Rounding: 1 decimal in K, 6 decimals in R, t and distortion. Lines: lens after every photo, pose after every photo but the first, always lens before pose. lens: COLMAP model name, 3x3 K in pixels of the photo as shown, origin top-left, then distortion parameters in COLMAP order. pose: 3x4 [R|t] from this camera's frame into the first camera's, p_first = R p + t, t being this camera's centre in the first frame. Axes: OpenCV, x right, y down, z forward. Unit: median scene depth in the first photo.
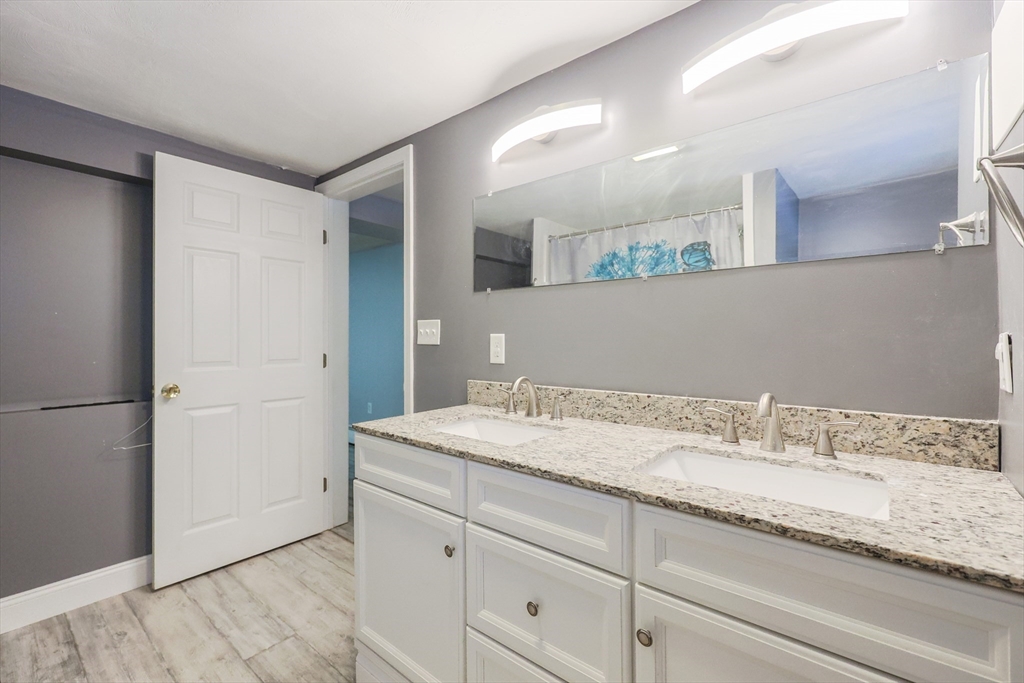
lens RADIAL K [[437.1, 0, 509.6], [0, 437.1, 339.5], [0, 0, 1]] dist [0.000298, -0.000133]
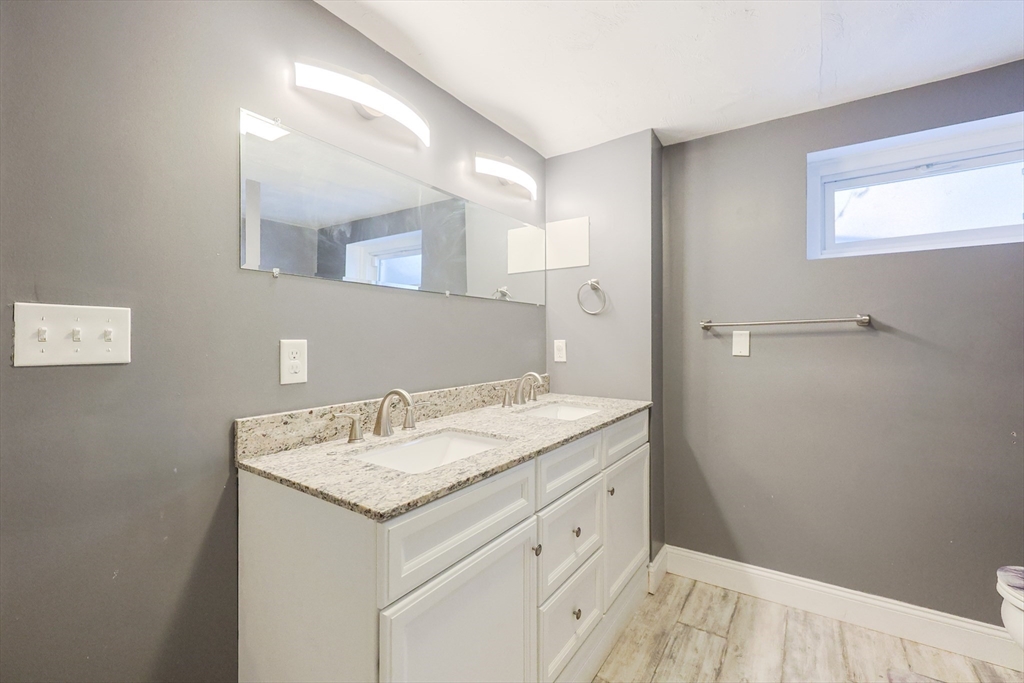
lens RADIAL K [[437.1, 0, 509.4], [0, 437.1, 338.3], [0, 0, 1]] dist [0.000298, -0.000133]
pose [[-0.089295, 0.002379, 0.996002, -0.980665], [0.005694, 0.999982, -0.001878, -0.015688], [-0.995989, 0.005504, -0.089307, 0.969539]]
